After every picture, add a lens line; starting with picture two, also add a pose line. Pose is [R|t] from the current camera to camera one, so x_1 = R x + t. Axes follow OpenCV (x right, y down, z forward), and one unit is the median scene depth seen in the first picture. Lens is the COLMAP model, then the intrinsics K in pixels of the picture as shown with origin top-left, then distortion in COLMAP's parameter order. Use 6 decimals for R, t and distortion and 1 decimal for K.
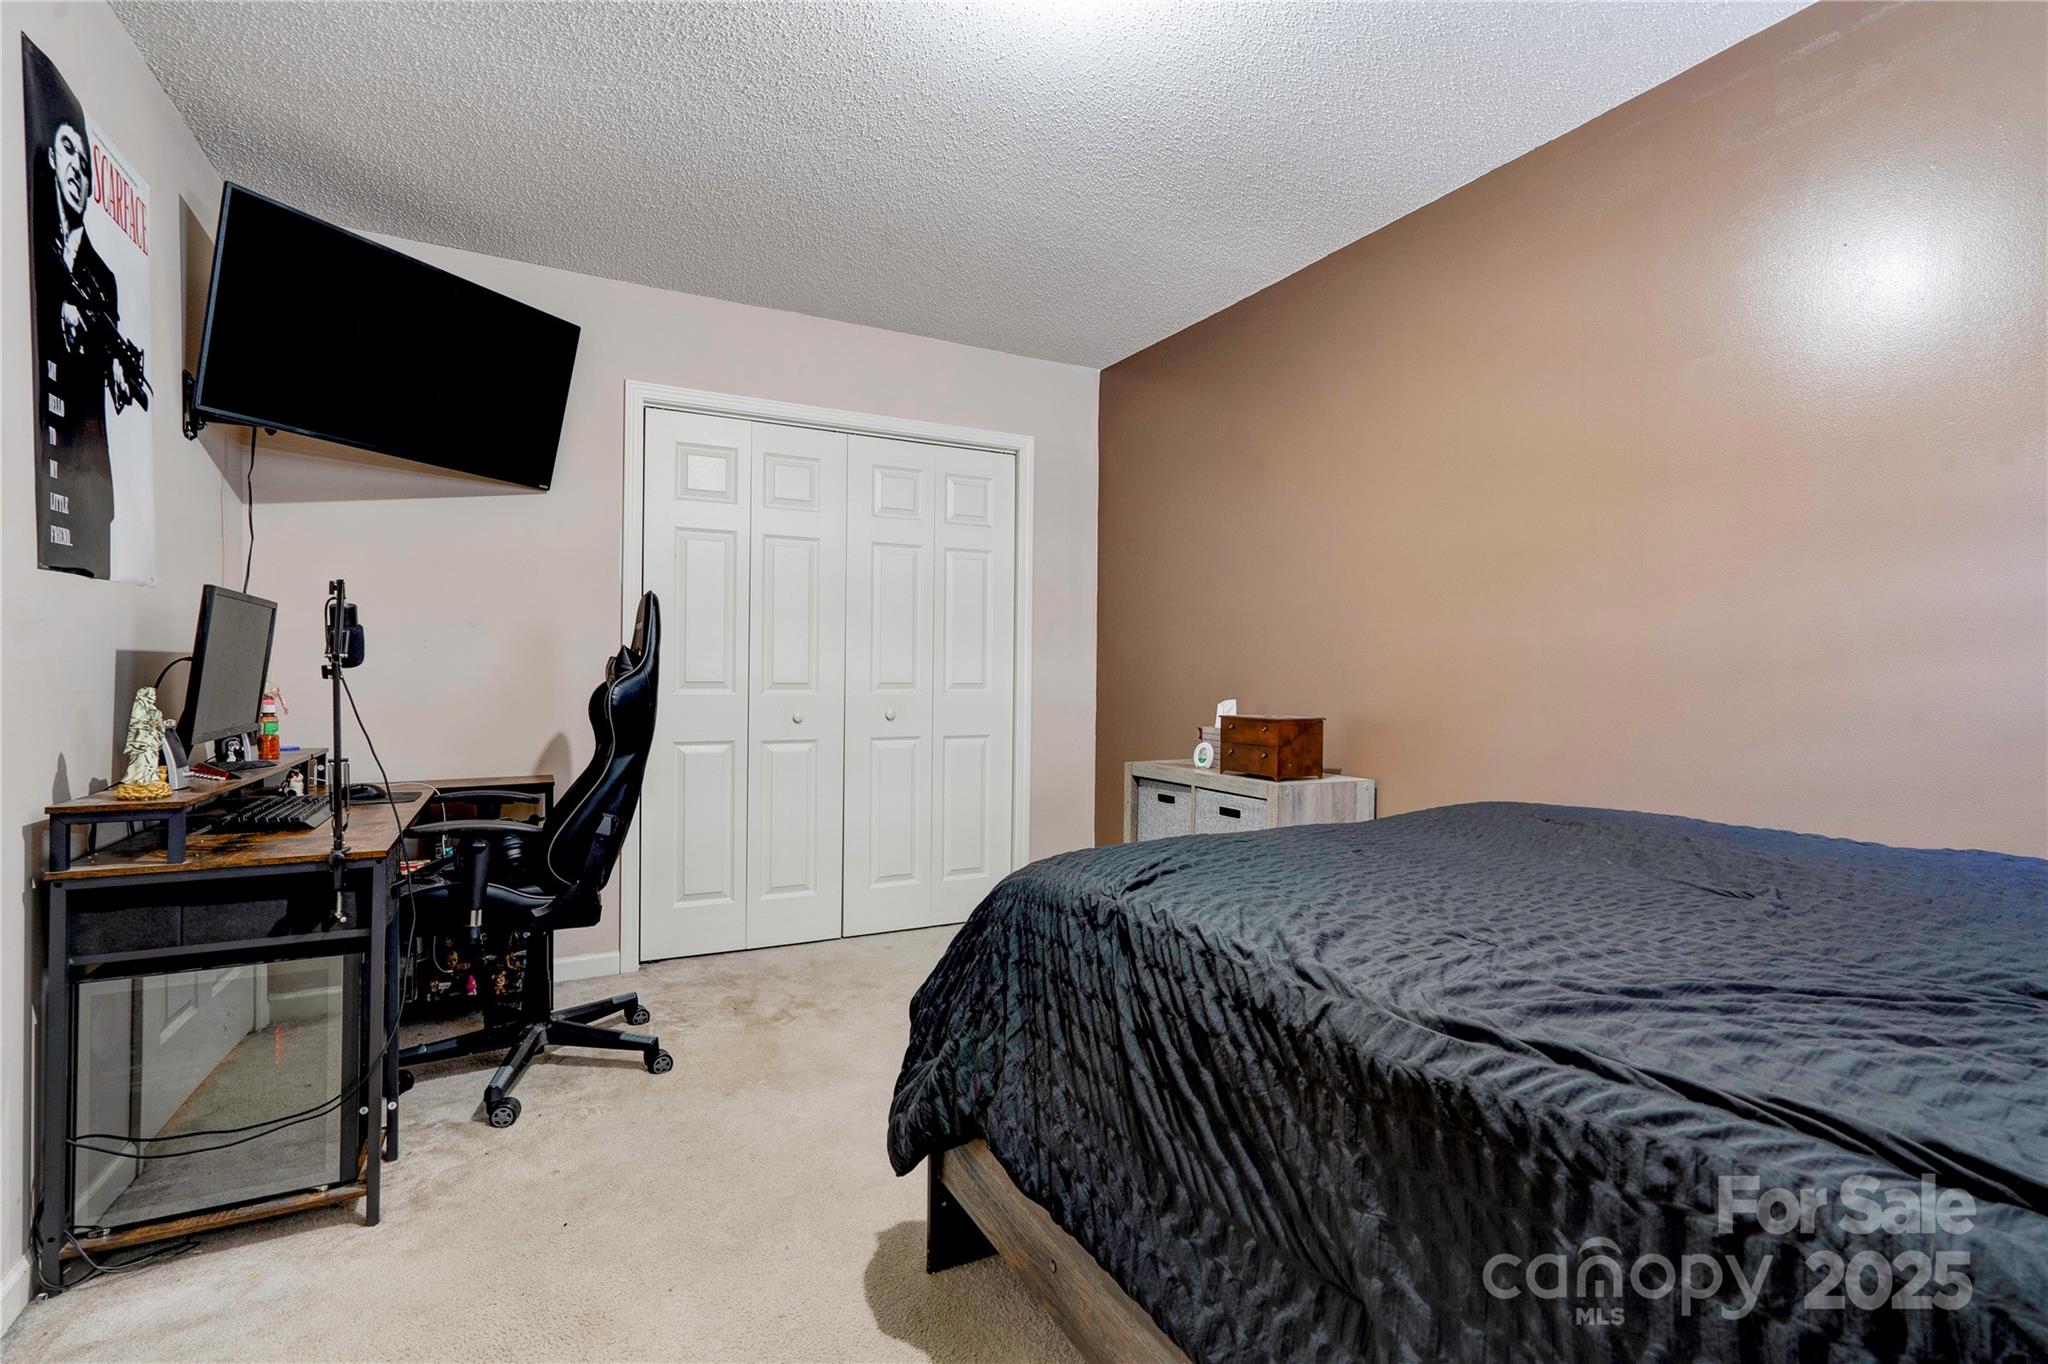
lens RADIAL K [[960.1, 0, 1015.4], [0, 960.1, 686.1], [0, 0, 1]] dist [-0.068140, 0.033477]
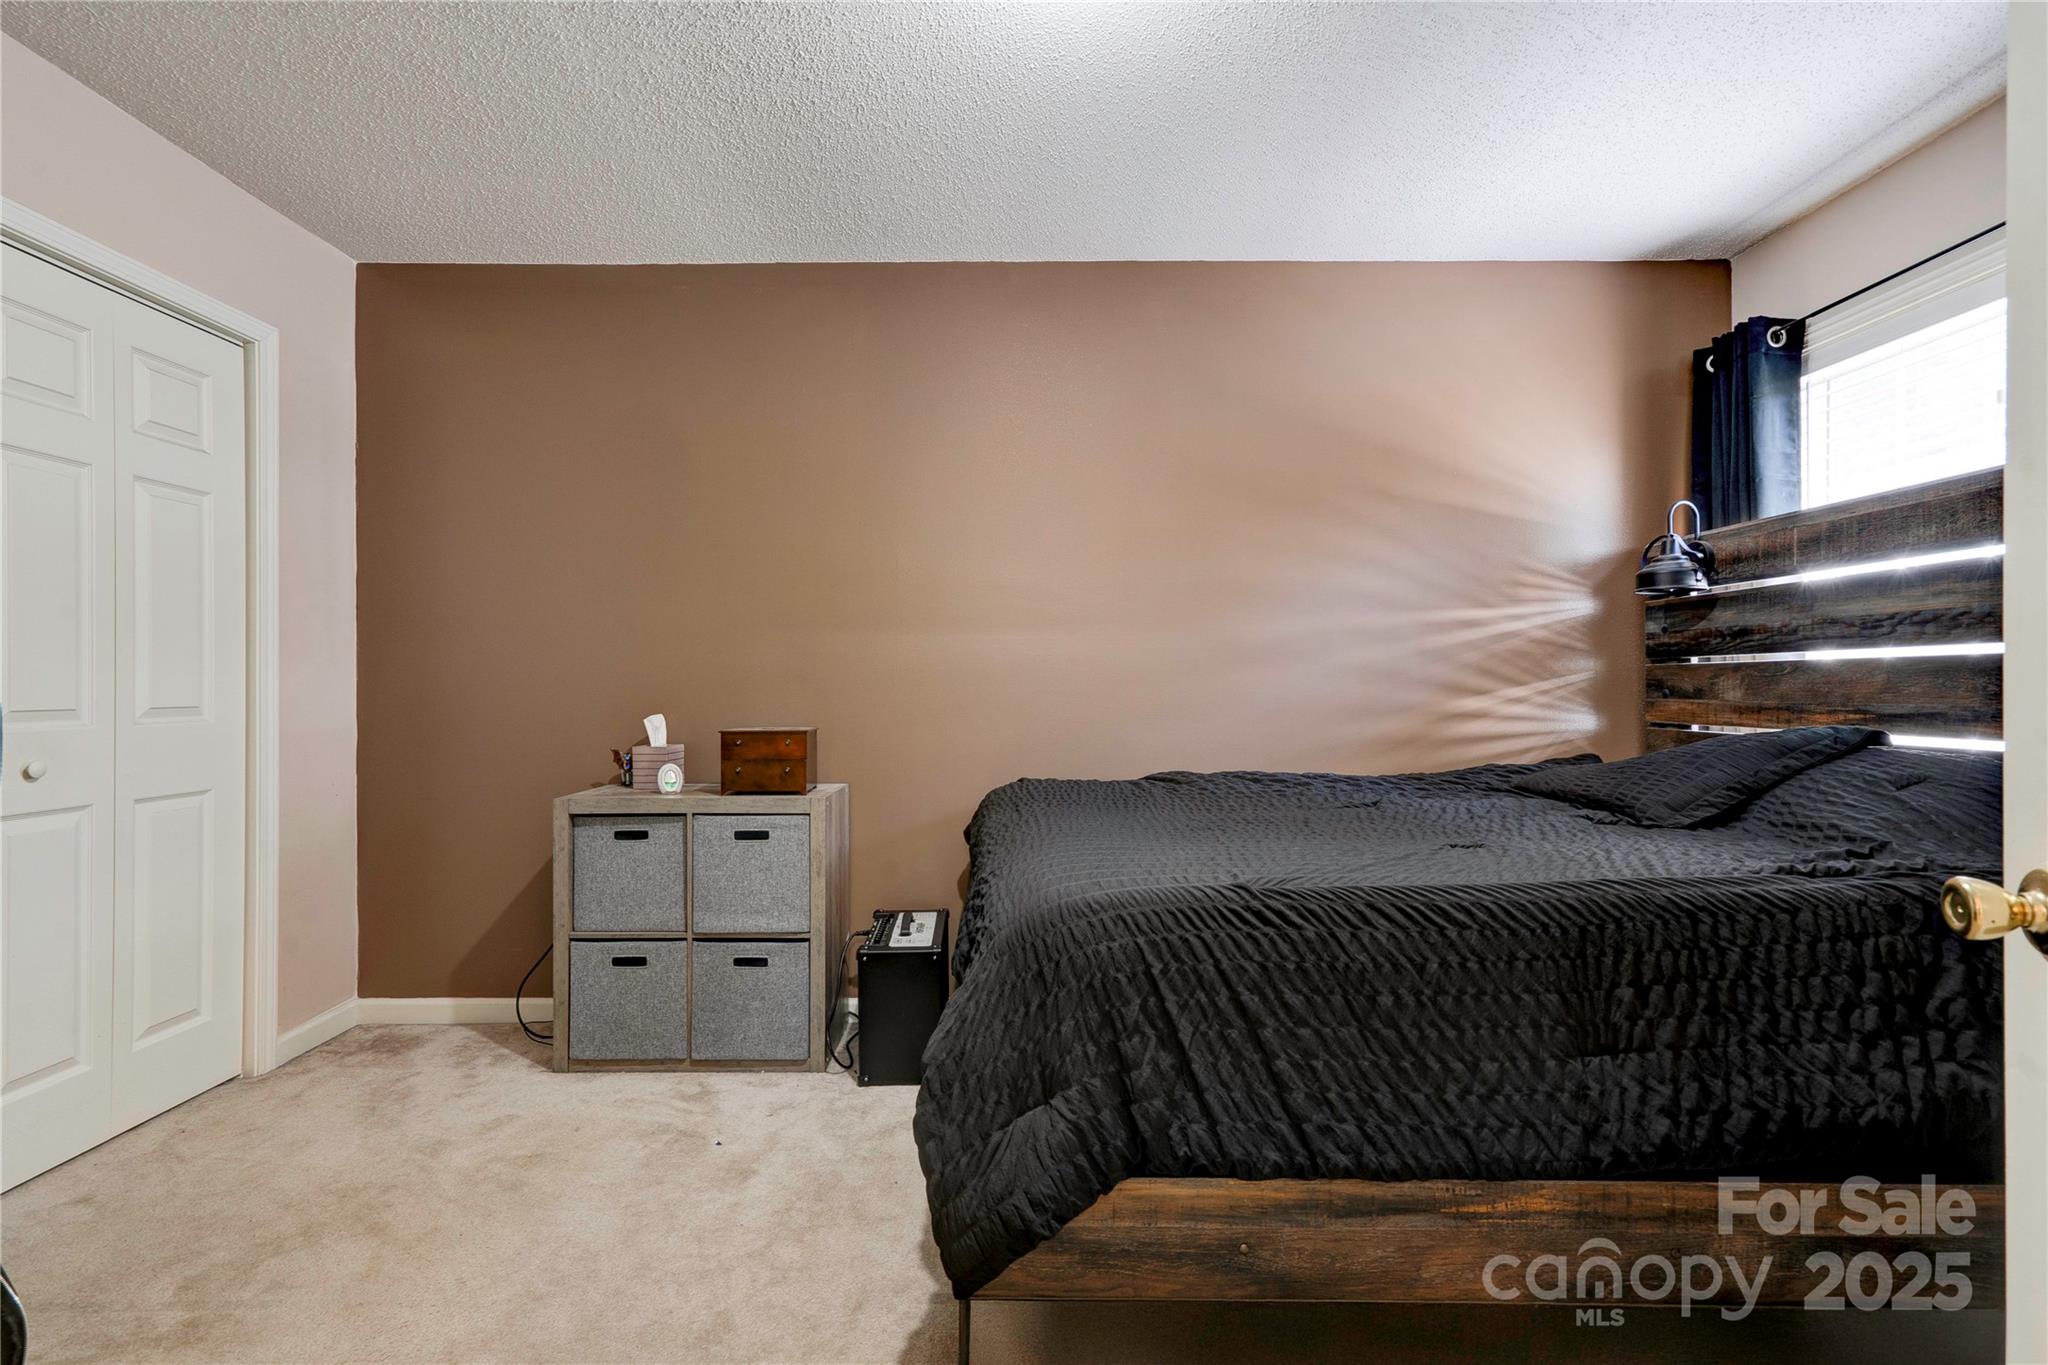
lens RADIAL K [[960.1, 0, 1015.4], [0, 960.1, 686.6], [0, 0, 1]] dist [-0.068140, 0.033477]
pose [[0.421918, -0.014713, 0.906515, -0.359329], [0.023964, 0.999700, 0.005072, -0.005982], [-0.906317, 0.019584, 0.422144, 0.280421]]
